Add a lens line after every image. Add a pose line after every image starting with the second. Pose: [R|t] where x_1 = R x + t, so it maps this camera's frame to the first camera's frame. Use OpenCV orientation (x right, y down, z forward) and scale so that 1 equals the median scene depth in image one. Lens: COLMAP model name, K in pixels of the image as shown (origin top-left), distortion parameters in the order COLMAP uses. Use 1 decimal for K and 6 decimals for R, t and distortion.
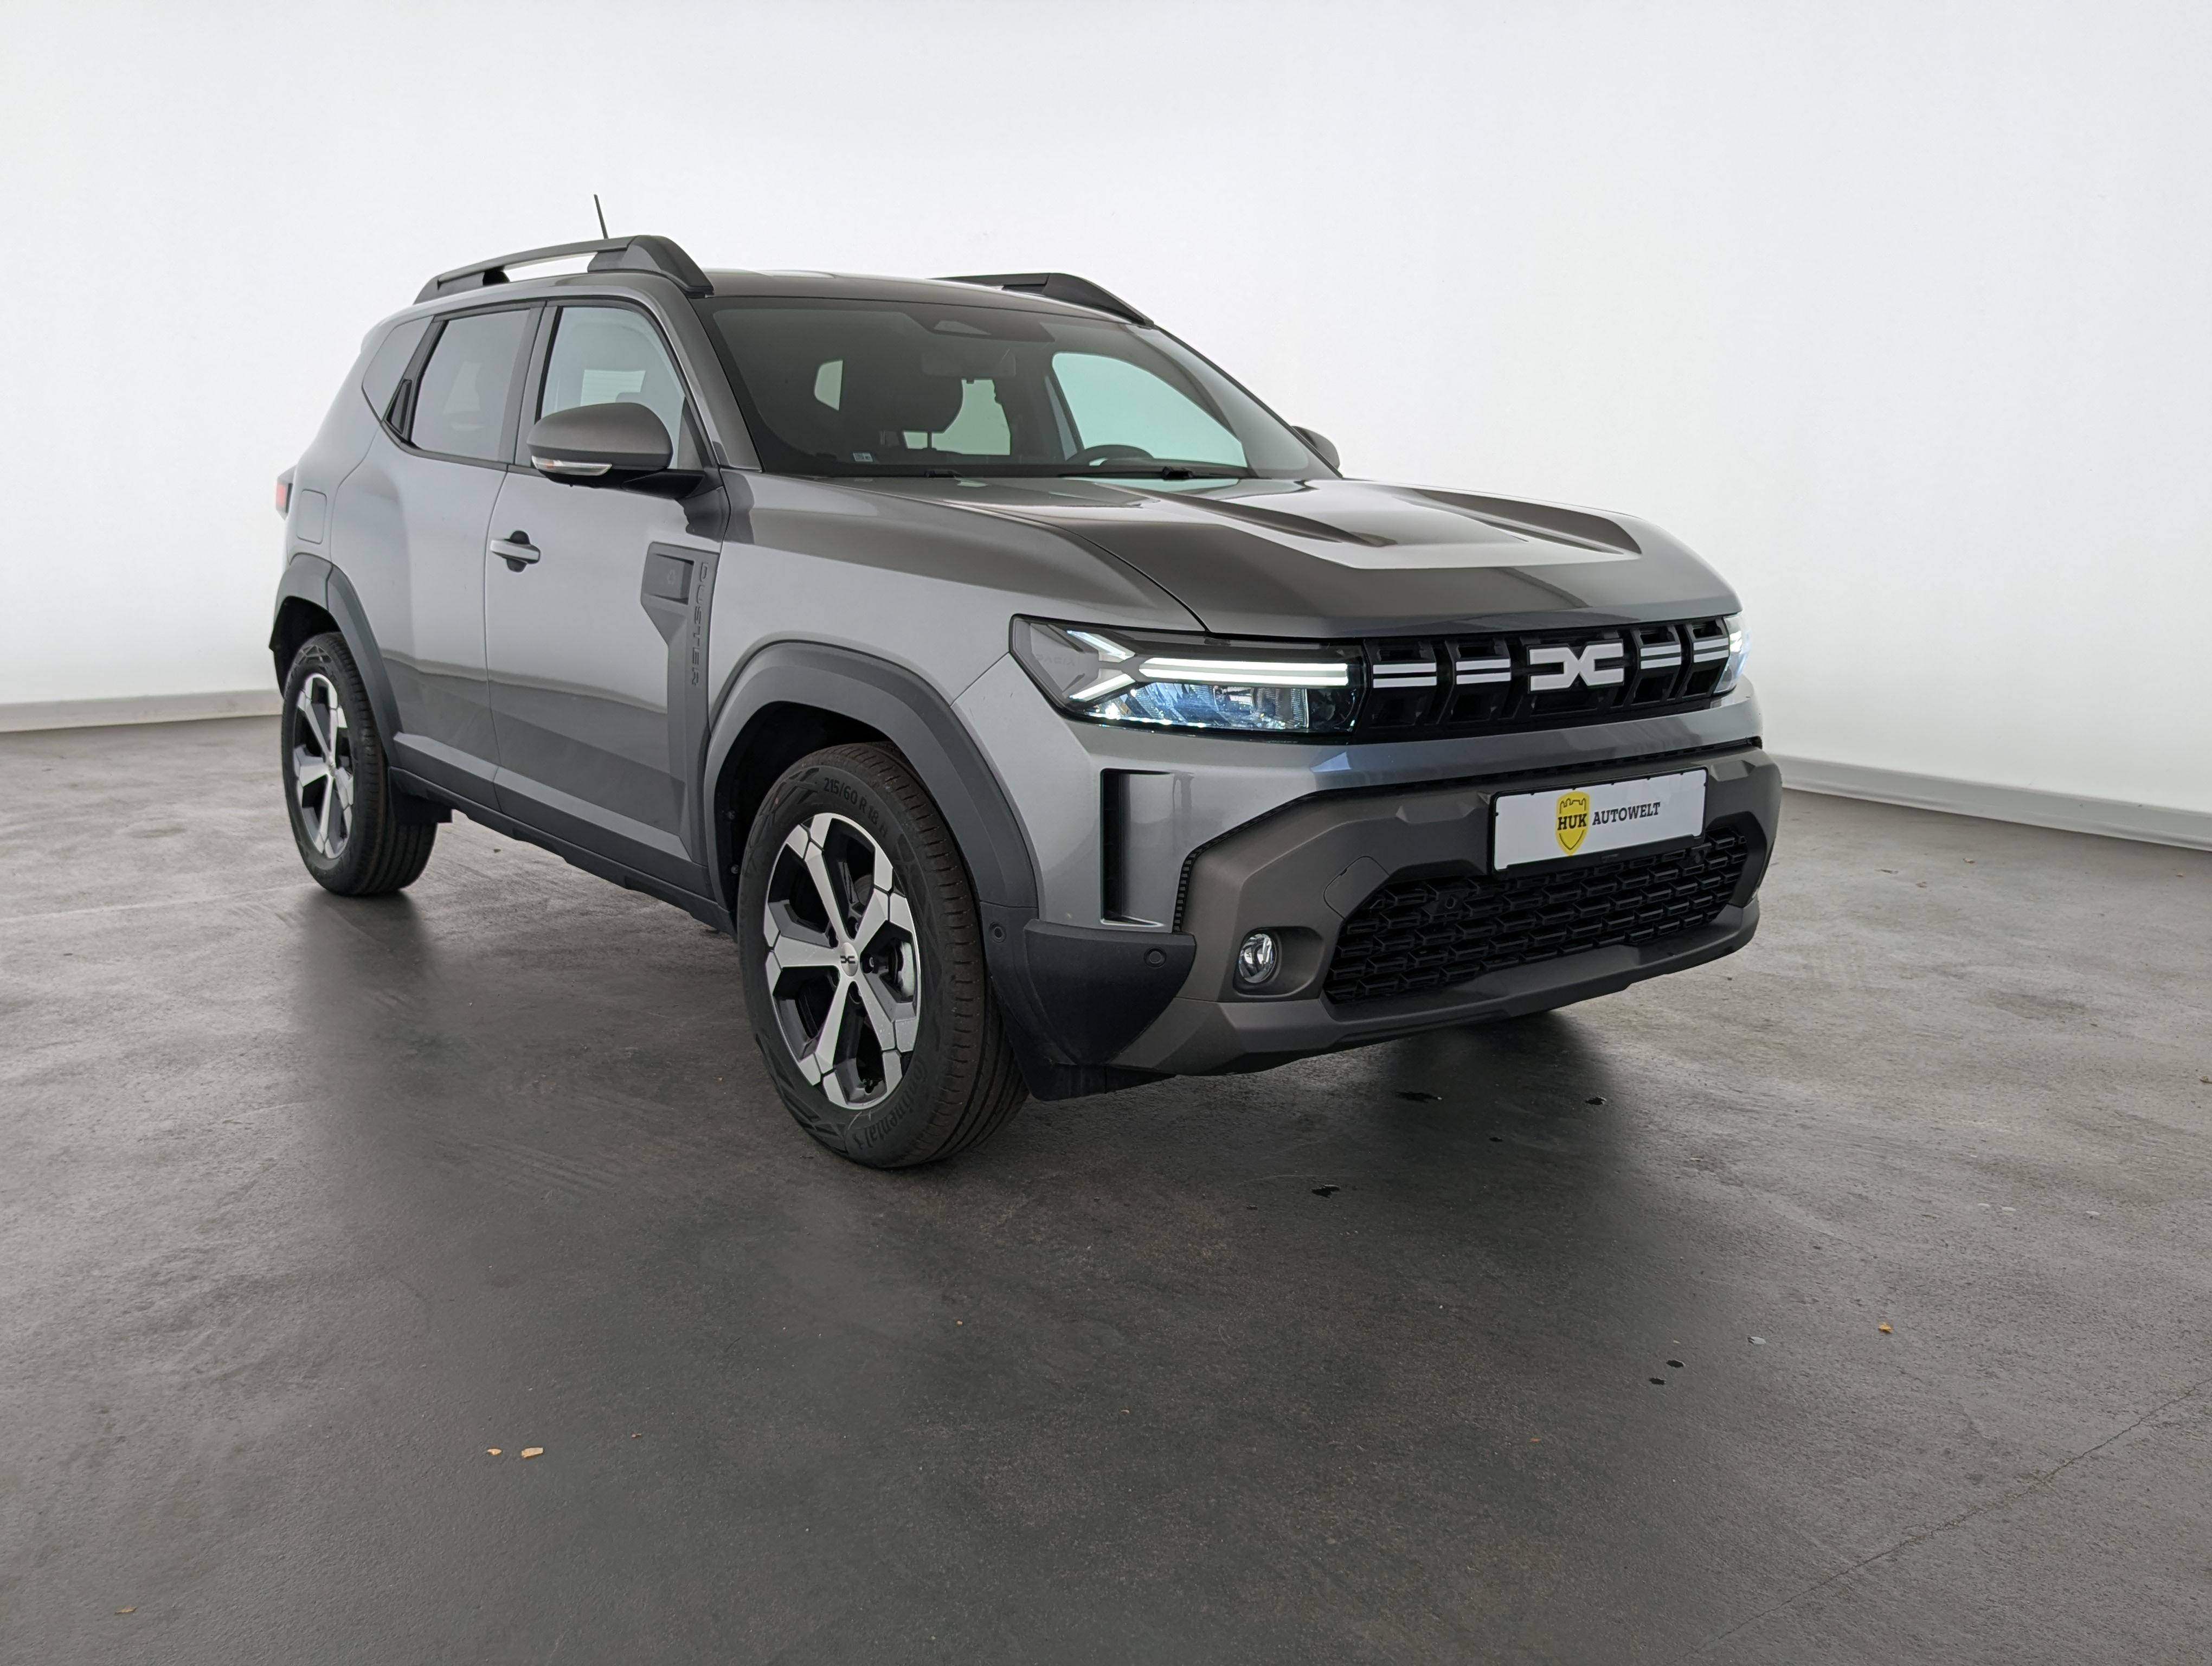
lens RADIAL K [[2008.9, 0, 1106.9], [0, 2008.9, 830.2], [0, 0, 1]] dist [0.041106, -0.034292]
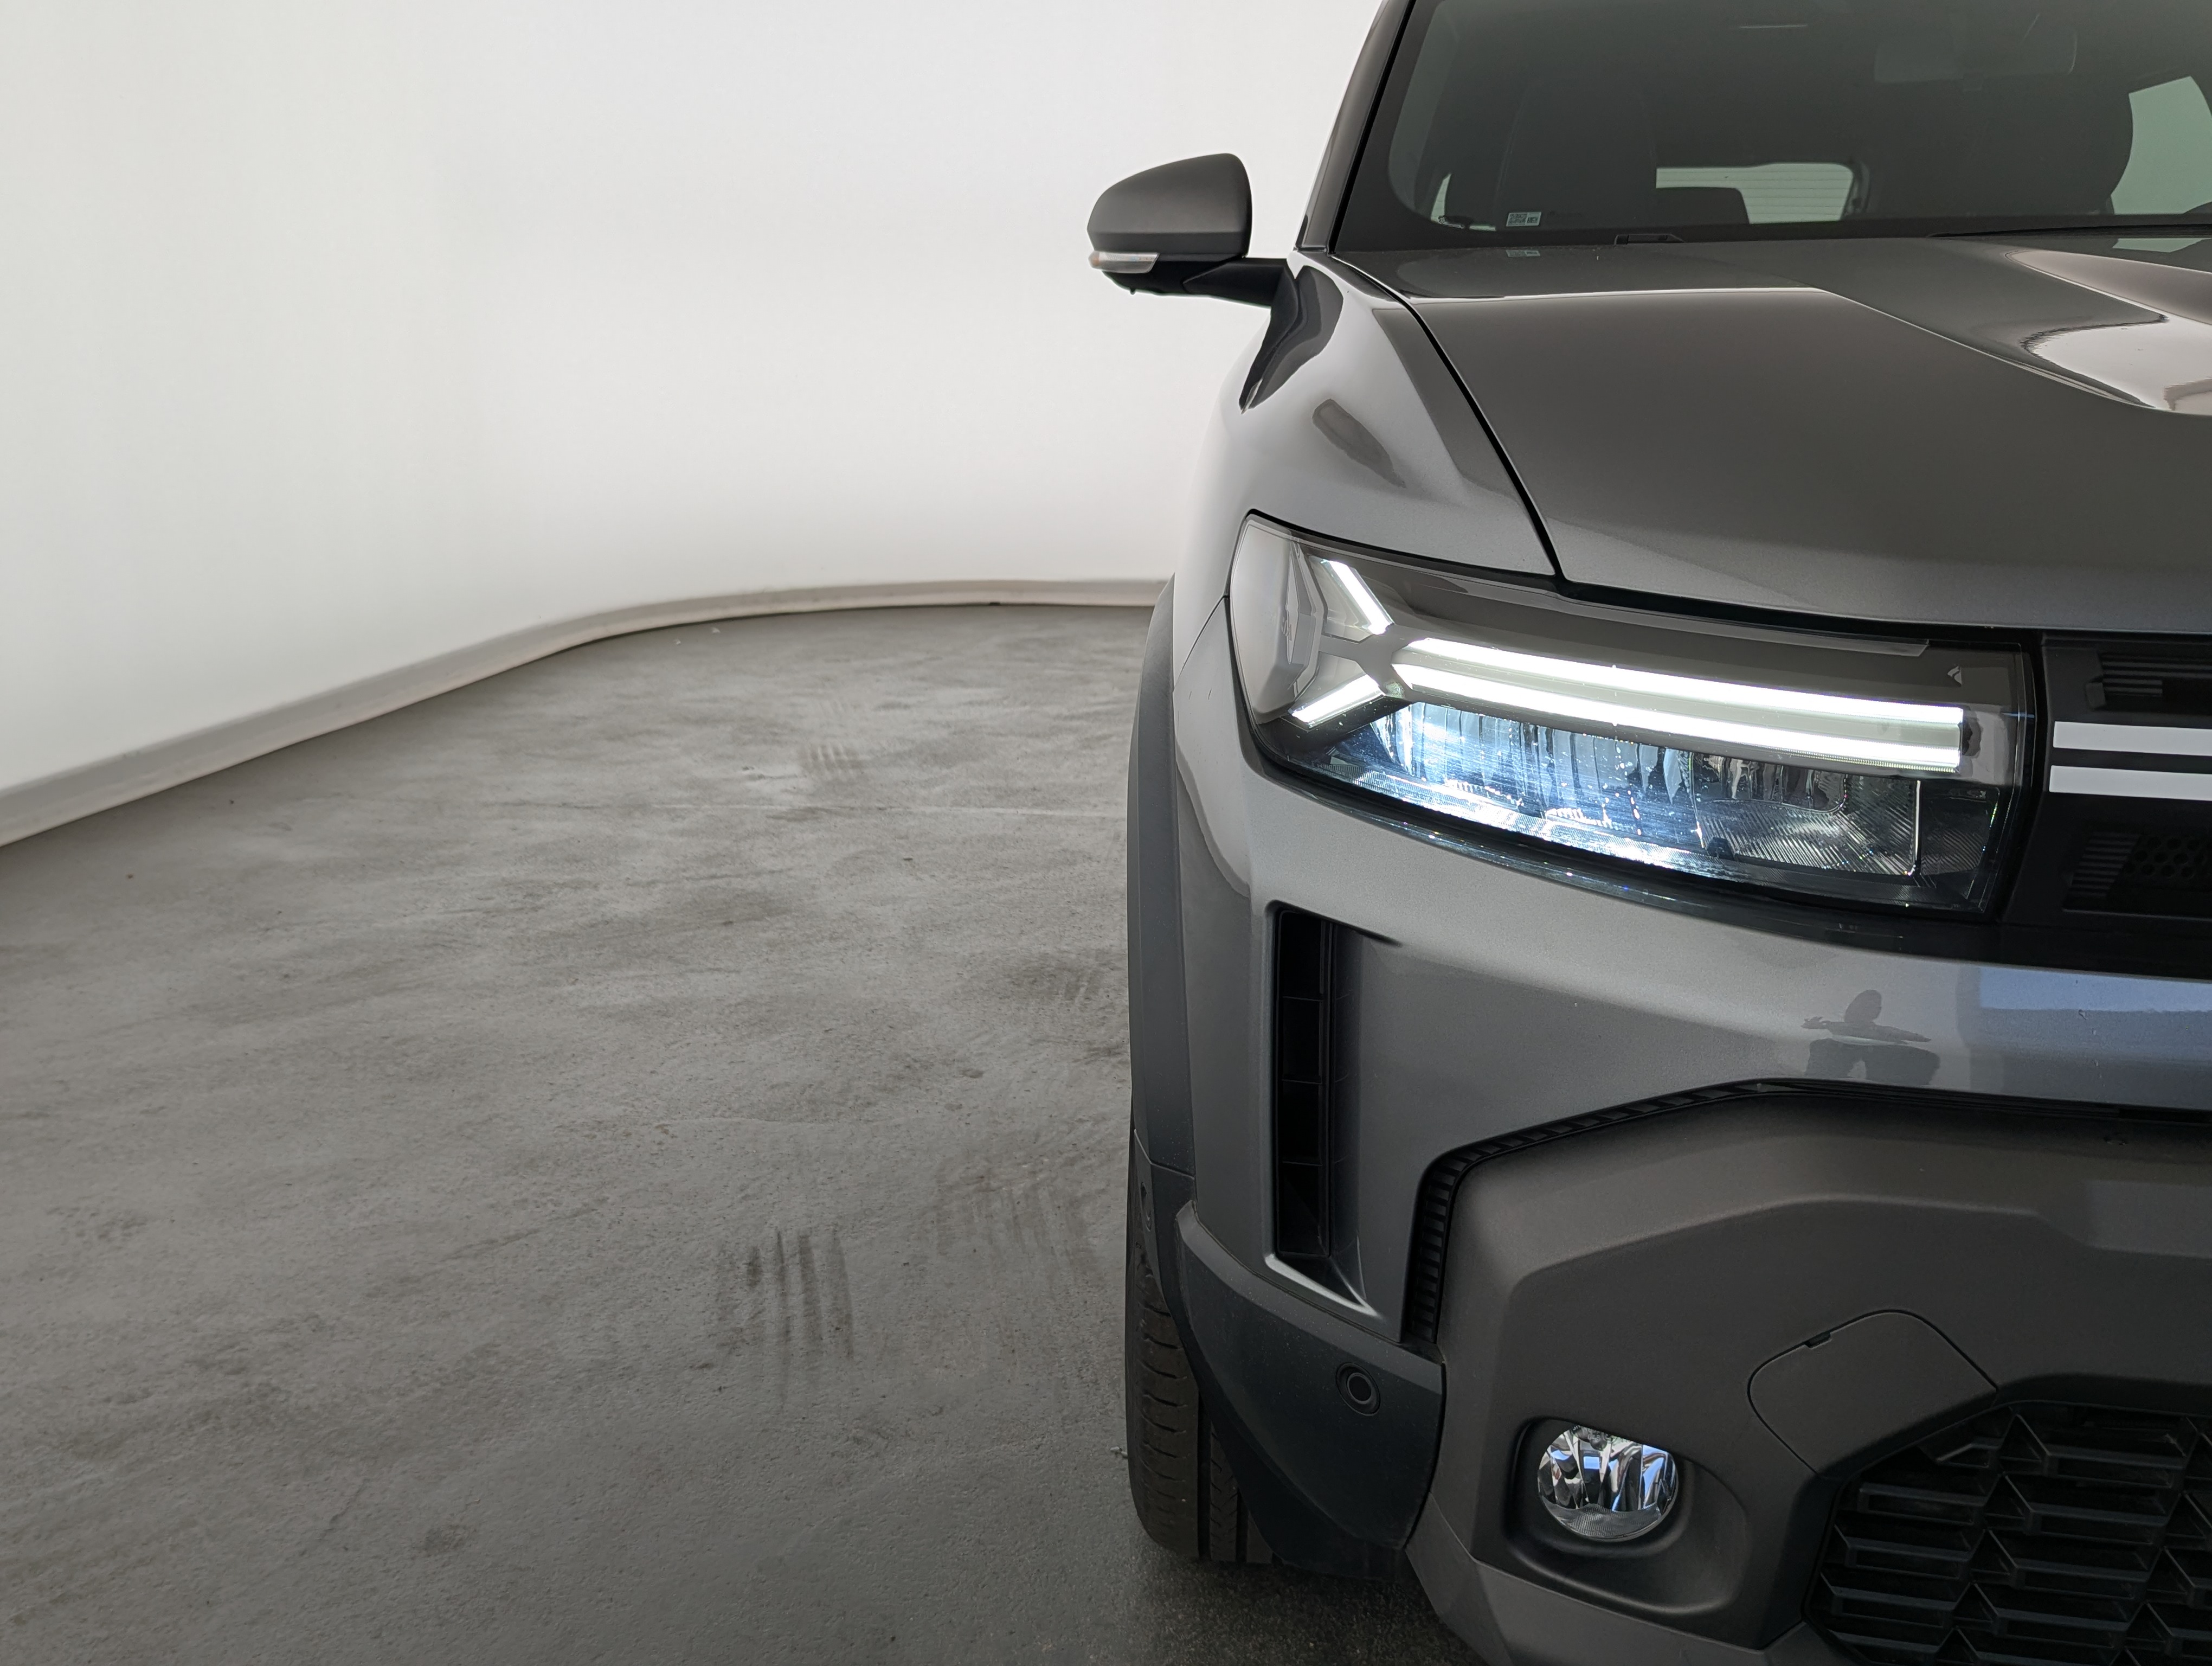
lens RADIAL K [[2008.9, 0, 1113.0], [0, 2008.9, 817.8], [0, 0, 1]] dist [0.041106, -0.034292]
pose [[0.728803, 0.145922, -0.668994, 0.224534], [-0.114868, 0.989237, 0.090637, -0.074038], [0.675020, 0.010789, 0.737720, 0.627376]]
